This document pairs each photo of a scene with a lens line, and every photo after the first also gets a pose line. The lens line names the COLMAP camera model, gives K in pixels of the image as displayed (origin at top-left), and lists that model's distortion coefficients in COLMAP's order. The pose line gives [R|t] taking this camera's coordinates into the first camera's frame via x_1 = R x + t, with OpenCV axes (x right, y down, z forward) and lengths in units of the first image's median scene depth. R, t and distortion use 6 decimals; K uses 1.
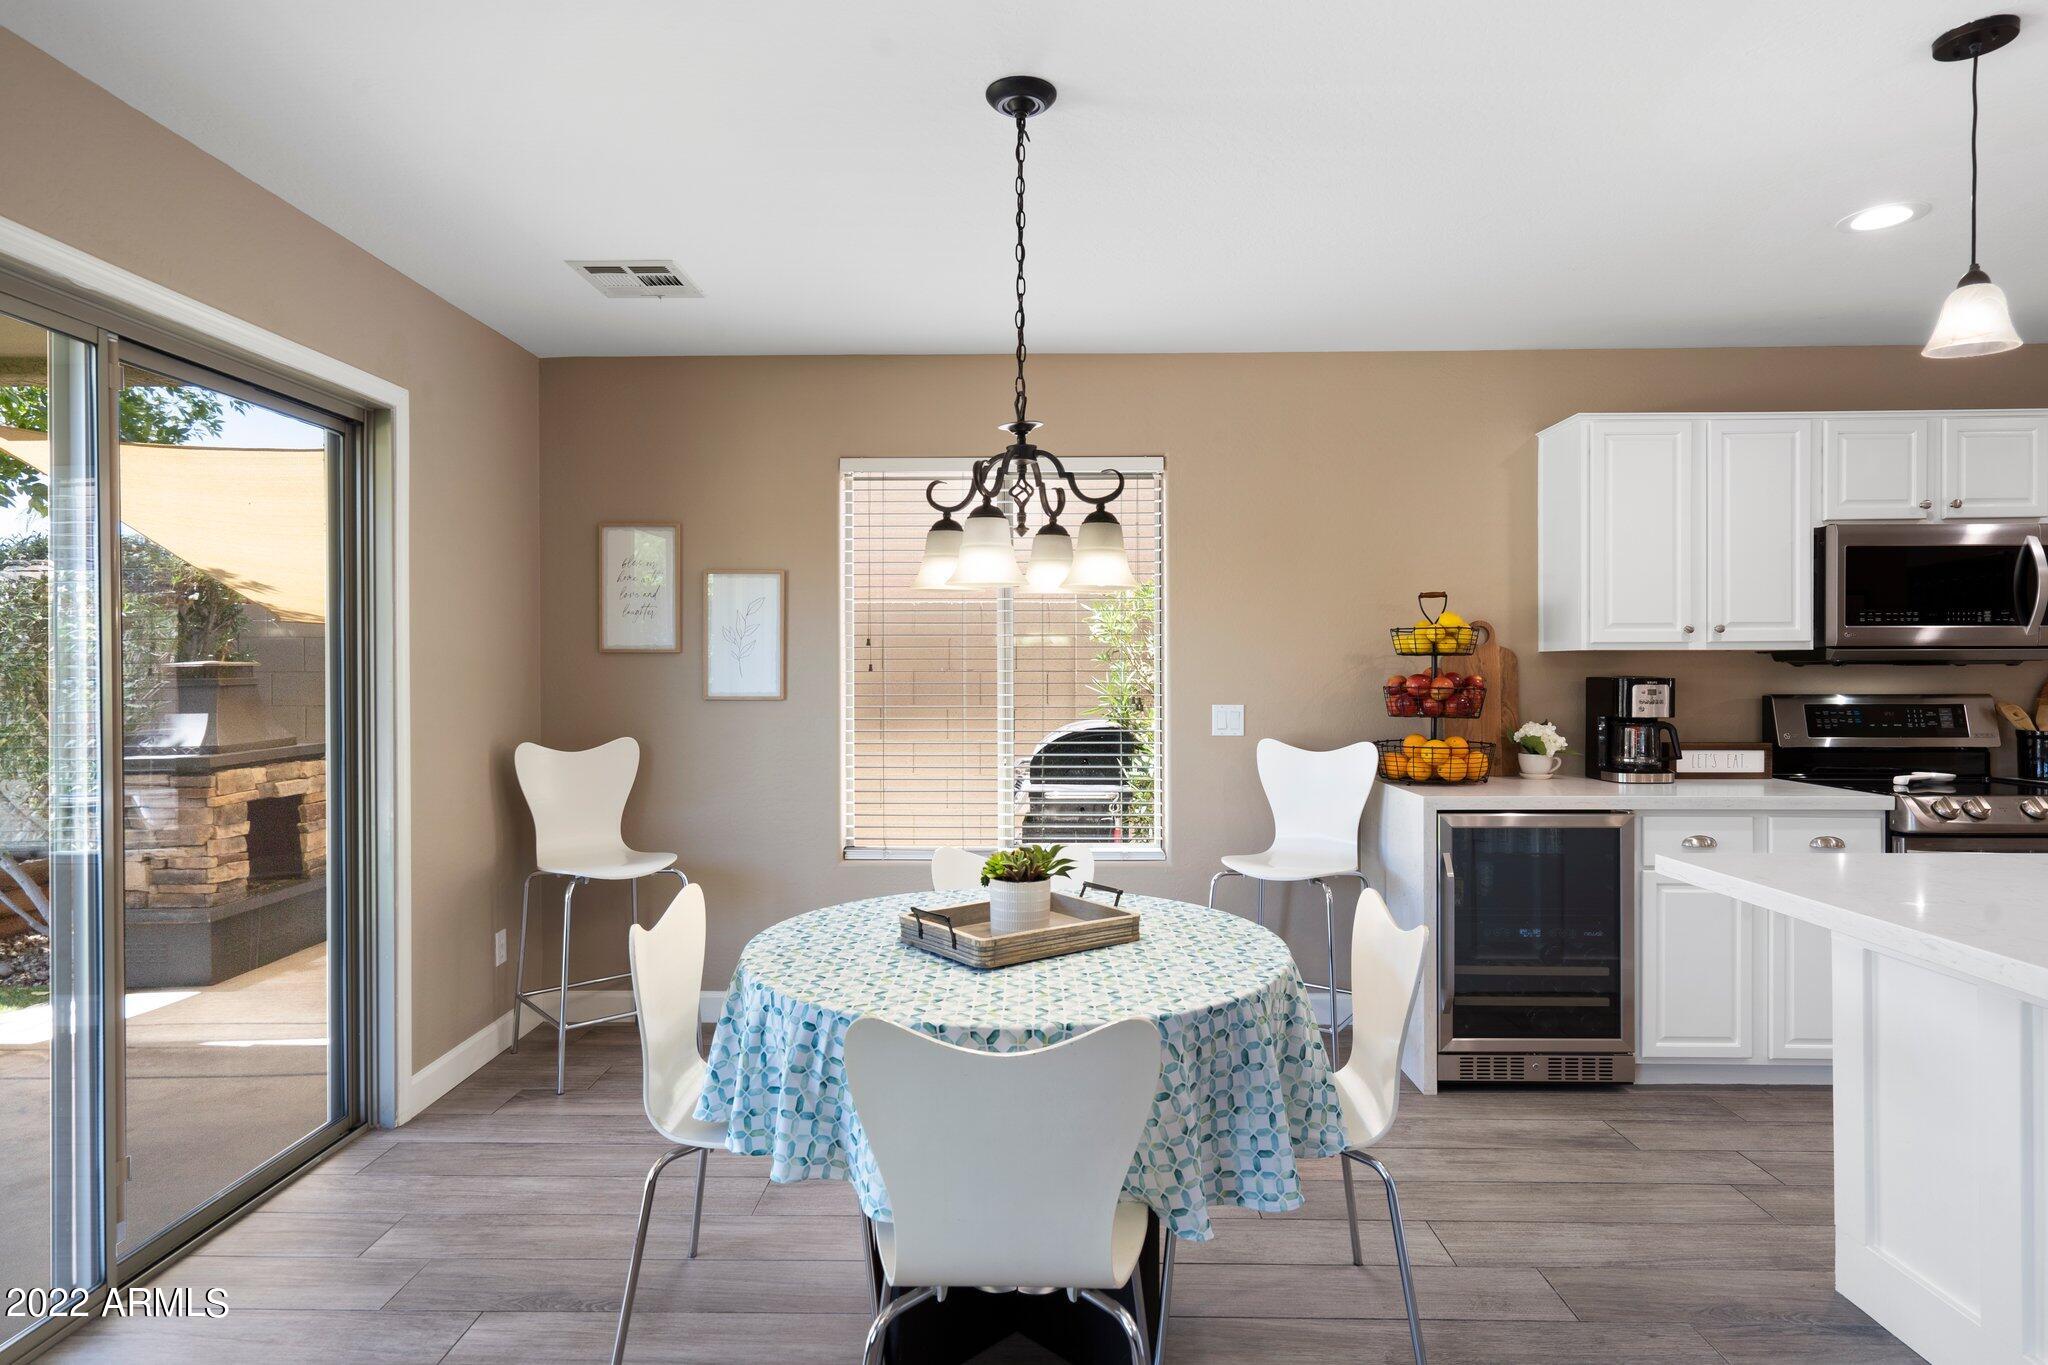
lens RADIAL K [[1148.6, 0, 1015.8], [0, 1148.6, 670.5], [0, 0, 1]] dist [-0.001976, -0.000251]
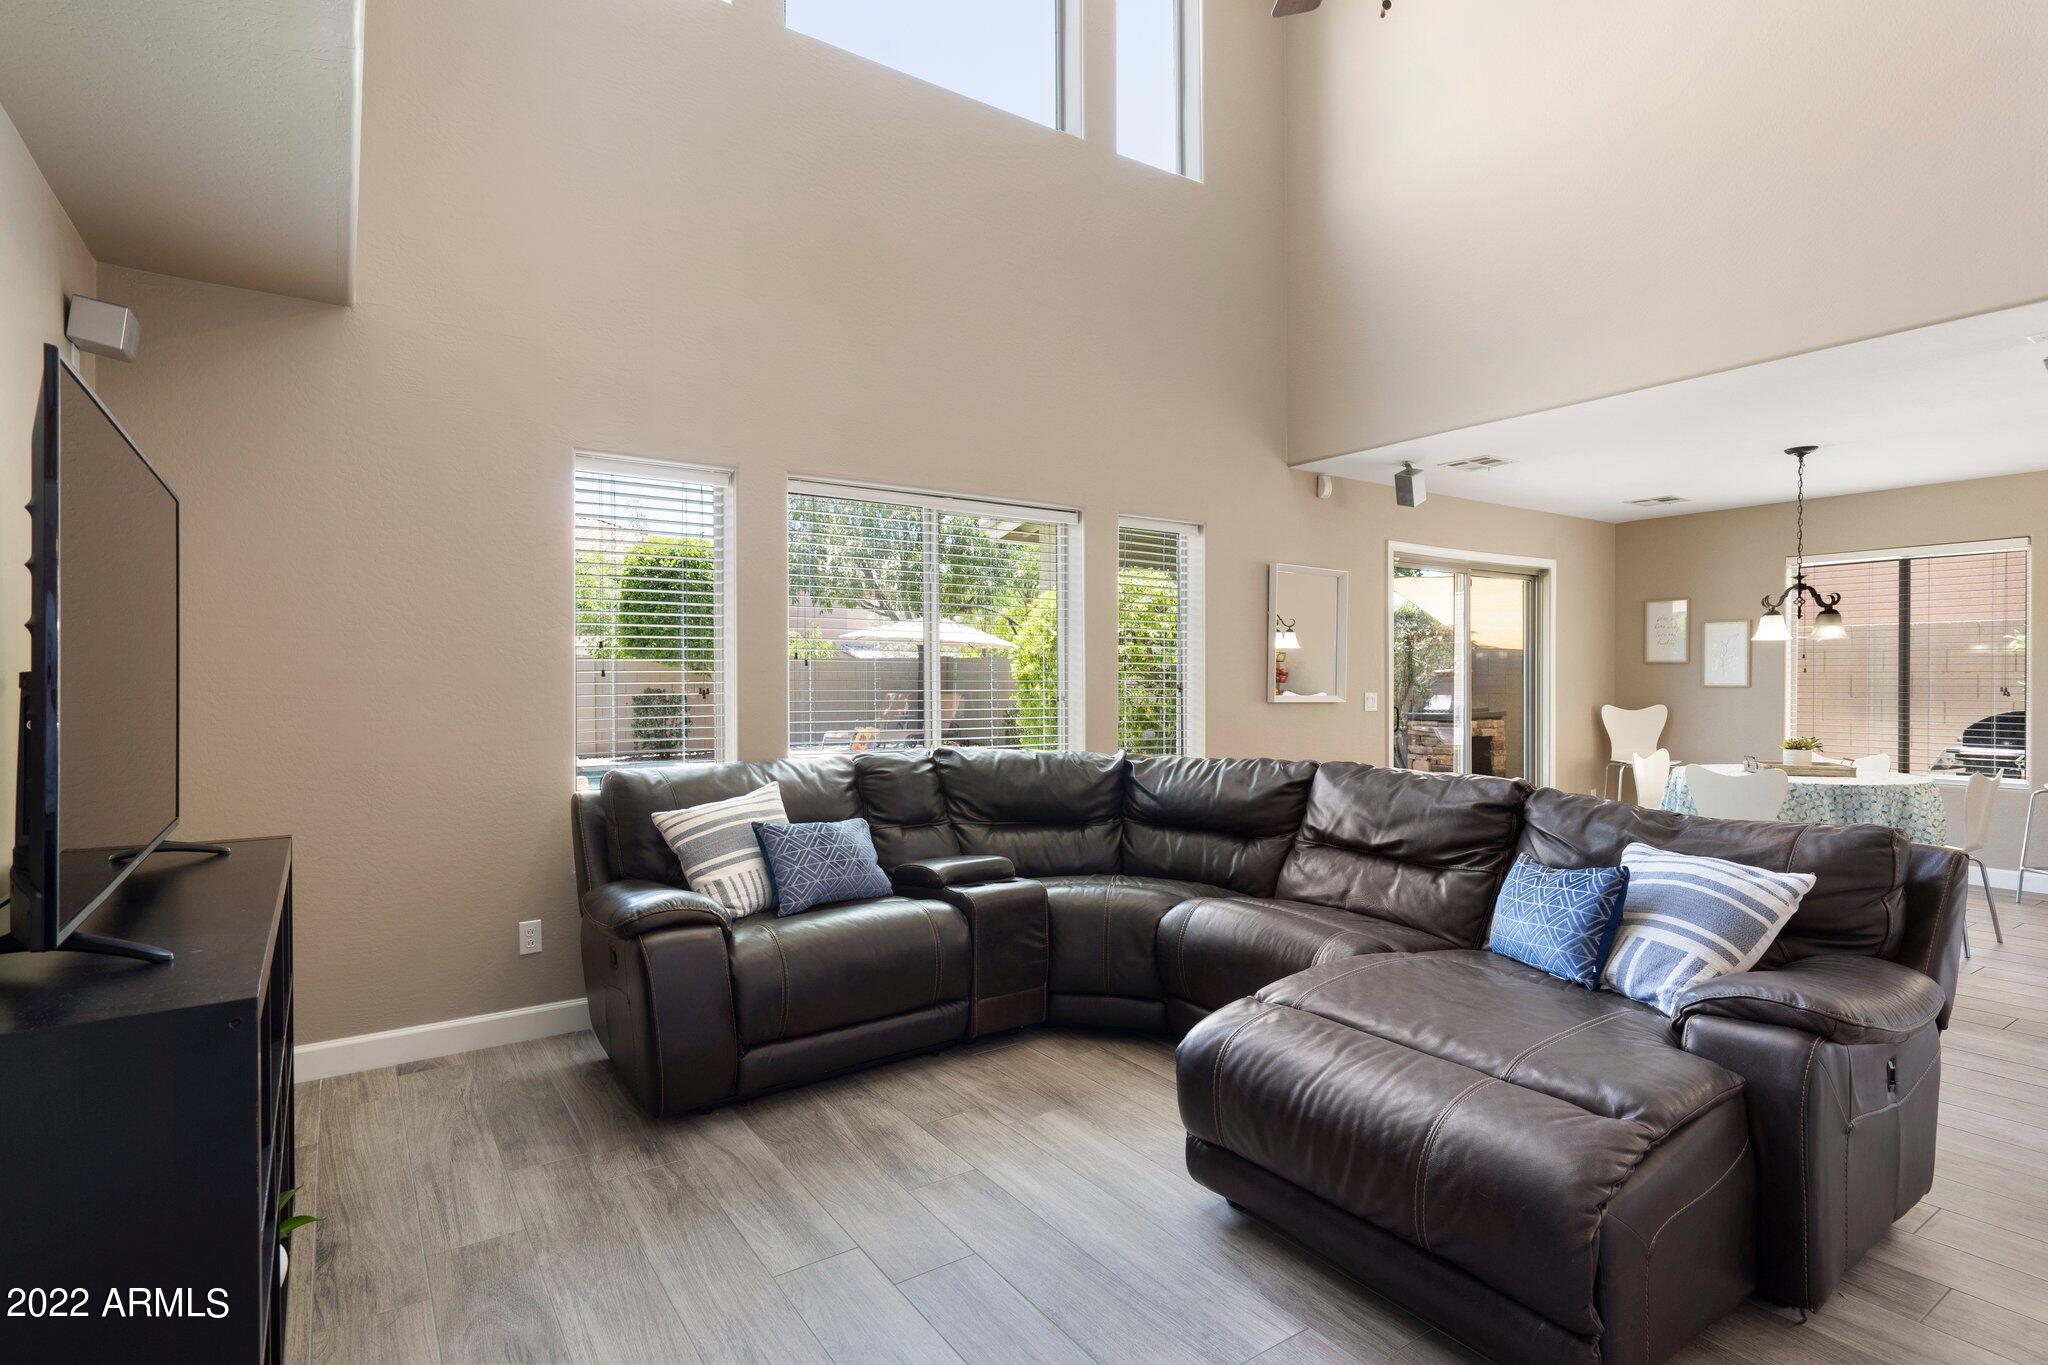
lens RADIAL K [[1000.0, 0, 1025.6], [0, 1000.0, 674.4], [0, 0, 1]] dist [0.000525, 0.000795]
pose [[0.579921, 0.002820, -0.814668, 0.504904], [-0.004787, 0.999989, 0.000054, 0.010473], [0.814659, 0.003868, 0.579928, -1.054625]]
